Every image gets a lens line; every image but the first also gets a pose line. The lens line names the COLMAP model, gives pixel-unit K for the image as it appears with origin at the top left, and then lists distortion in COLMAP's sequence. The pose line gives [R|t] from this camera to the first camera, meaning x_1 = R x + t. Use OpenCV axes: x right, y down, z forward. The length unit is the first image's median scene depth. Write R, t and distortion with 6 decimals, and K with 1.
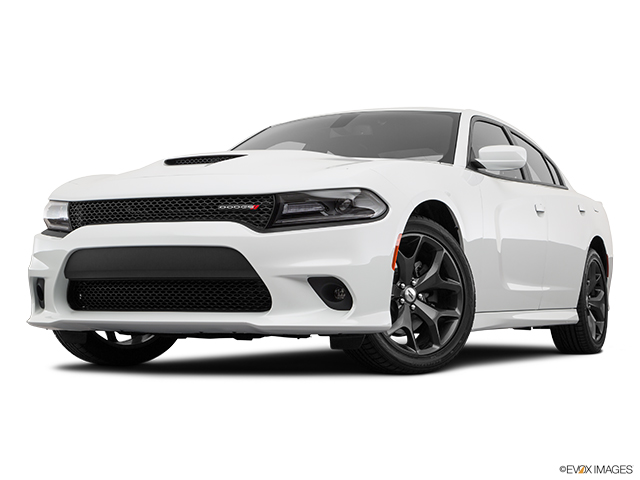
lens RADIAL K [[1032.4, 0, 320.0], [0, 1032.4, 240.0], [0, 0, 1]] dist [-0.010818, -0.026482]
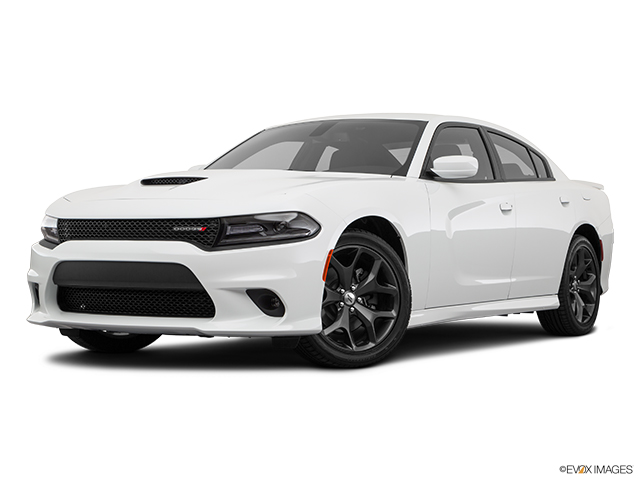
lens RADIAL K [[1066.4, 0, 320.0], [0, 1066.4, 240.0], [0, 0, 1]] dist [0.015454, 0.035130]
pose [[0.996468, -0.000113, -0.083969, 0.154754], [0.004158, 0.998839, 0.048001, -0.069502], [0.083867, -0.048180, 0.995312, -0.181317]]
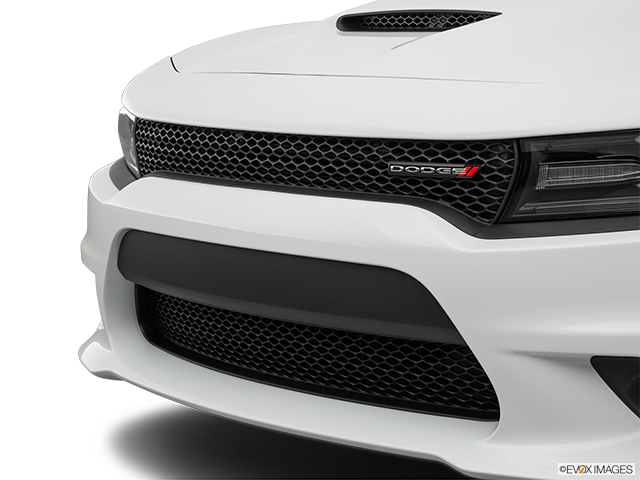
lens RADIAL K [[1547.0, 0, 320.0], [0, 1547.0, 240.0], [0, 0, 1]] dist [0.380274, -0.019357]
pose [[0.933786, 0.043047, -0.355232, 0.091848], [0.015709, 0.986849, 0.160880, -0.094681], [0.357486, -0.155808, 0.920830, 0.364201]]
